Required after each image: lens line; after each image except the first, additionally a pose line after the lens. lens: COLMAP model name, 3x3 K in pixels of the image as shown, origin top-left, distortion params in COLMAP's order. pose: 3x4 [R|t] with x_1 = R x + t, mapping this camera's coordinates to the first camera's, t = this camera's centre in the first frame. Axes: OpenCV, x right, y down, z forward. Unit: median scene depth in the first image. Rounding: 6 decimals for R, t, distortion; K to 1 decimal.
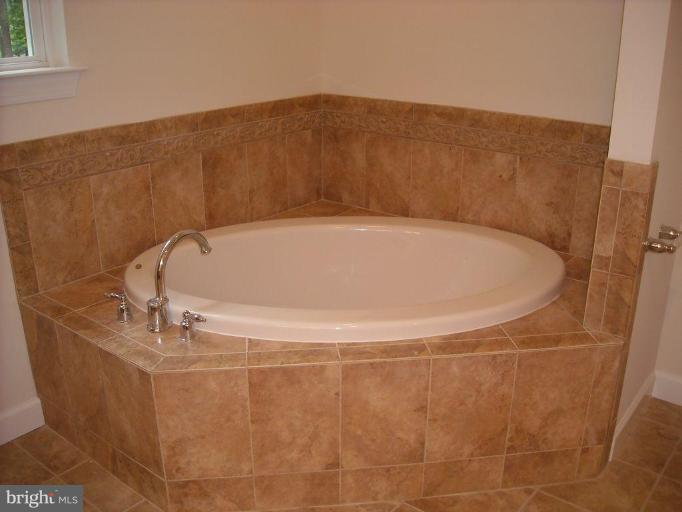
lens RADIAL K [[683.6, 0, 340.8], [0, 683.6, 258.5], [0, 0, 1]] dist [-0.138199, 0.000000]
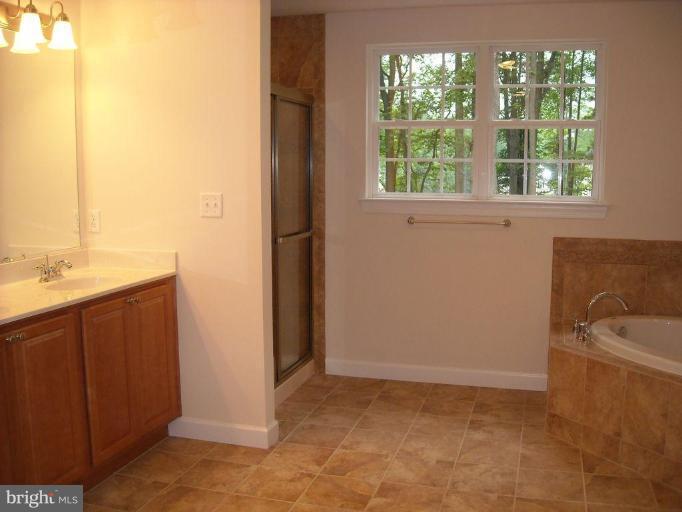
lens RADIAL K [[683.6, 0, 340.9], [0, 683.6, 256.1], [0, 0, 1]] dist [-0.138199, 0.000000]
pose [[0.365132, 0.111245, -0.924285, 1.202297], [-0.327124, 0.944854, -0.015507, 0.138185], [0.871590, 0.308017, 0.381387, -0.360884]]
